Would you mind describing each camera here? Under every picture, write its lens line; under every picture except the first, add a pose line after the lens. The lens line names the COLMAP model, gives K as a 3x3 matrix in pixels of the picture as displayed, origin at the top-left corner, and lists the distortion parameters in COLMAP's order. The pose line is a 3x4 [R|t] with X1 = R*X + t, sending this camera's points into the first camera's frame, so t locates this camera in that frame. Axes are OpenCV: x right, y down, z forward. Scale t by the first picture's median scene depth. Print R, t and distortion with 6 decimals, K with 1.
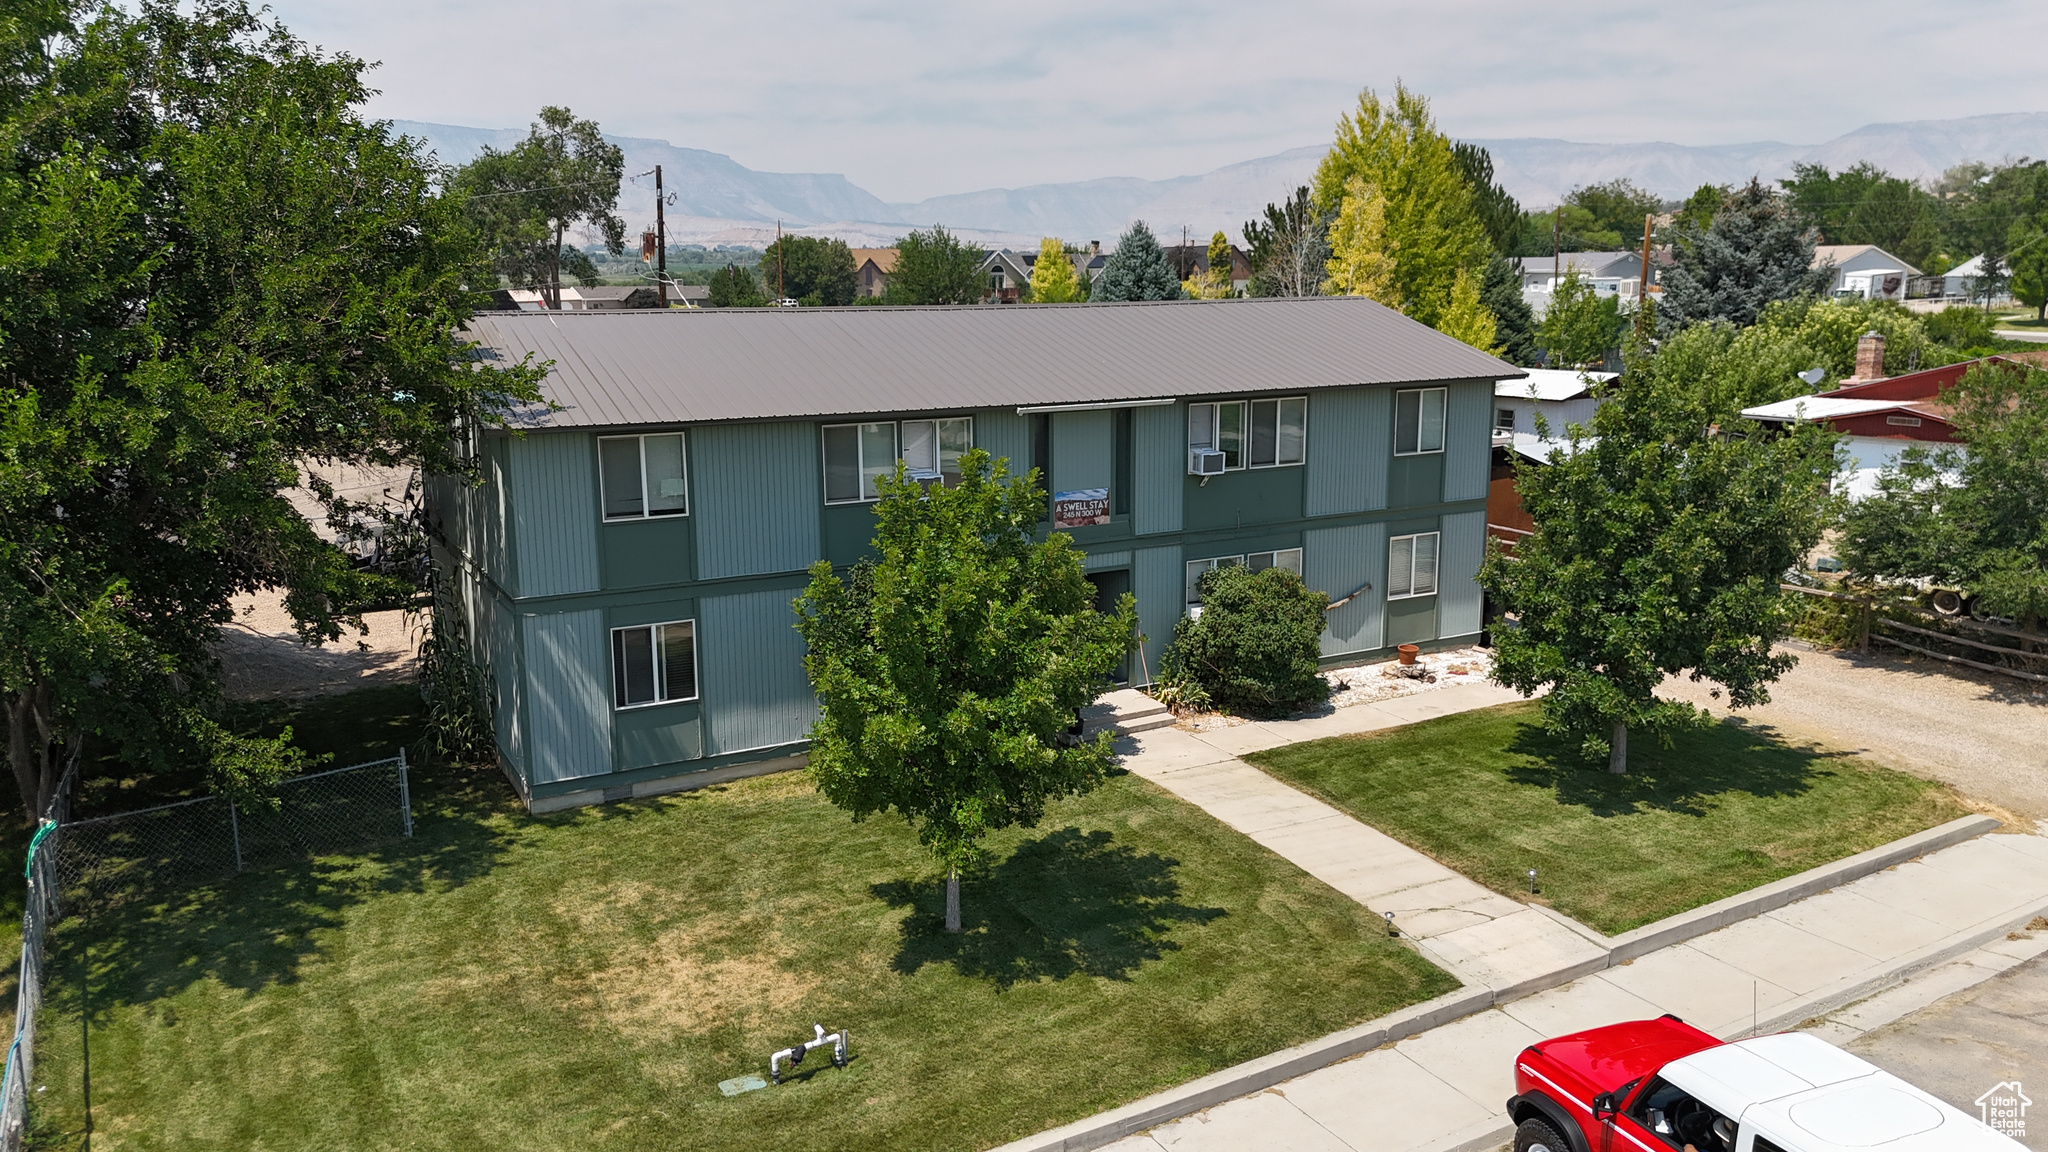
lens RADIAL K [[1512.5, 0, 1016.5], [0, 1512.5, 584.7], [0, 0, 1]] dist [0.049186, -0.048394]
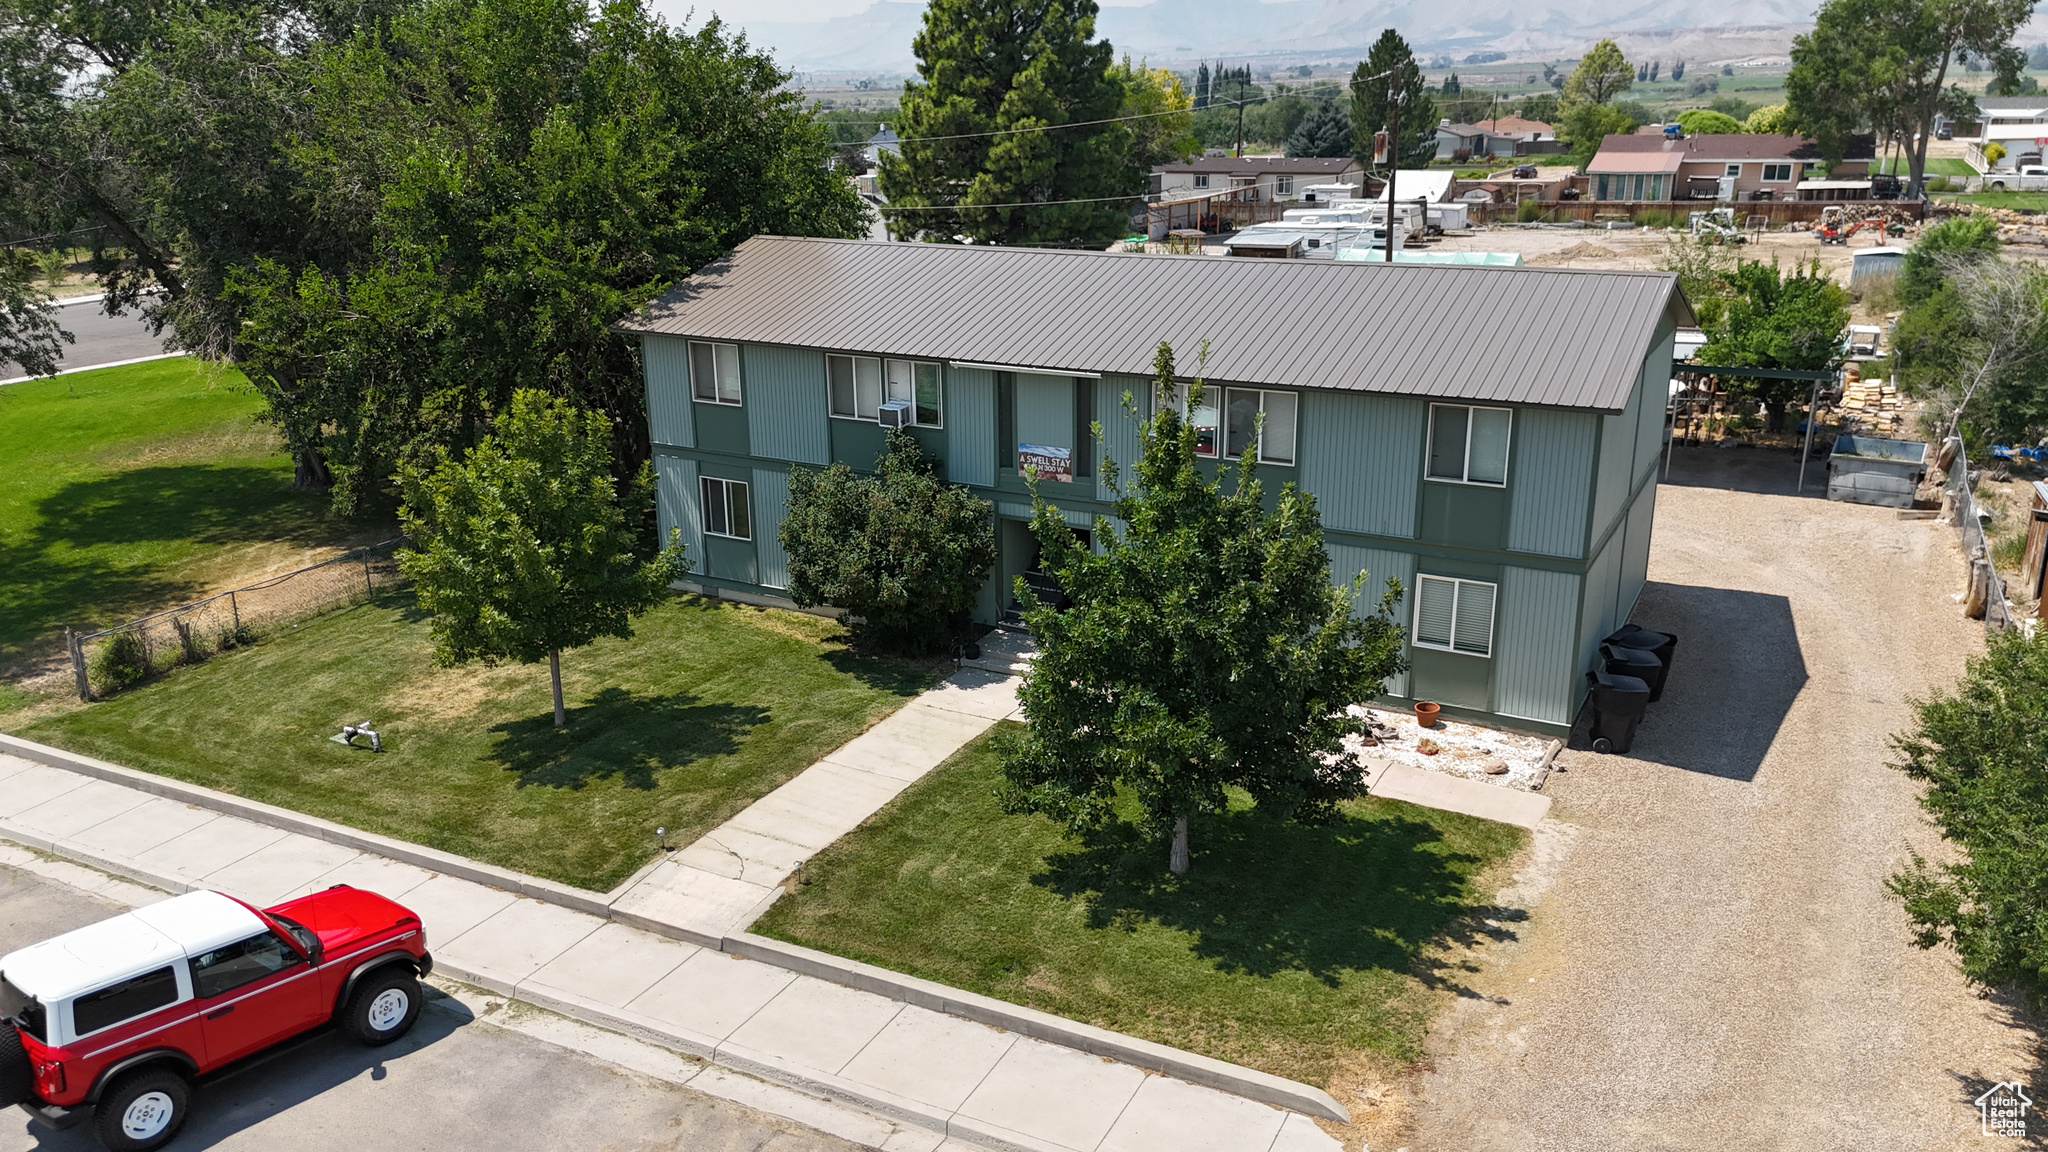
lens RADIAL K [[1525.4, 0, 1024.0], [0, 1525.4, 576.0], [0, 0, 1]] dist [0.035102, -0.009112]
pose [[0.542720, 0.255517, -0.800104, 1.124094], [-0.166191, 0.966437, 0.195907, -0.222950], [0.823308, 0.026648, 0.566969, 0.467032]]
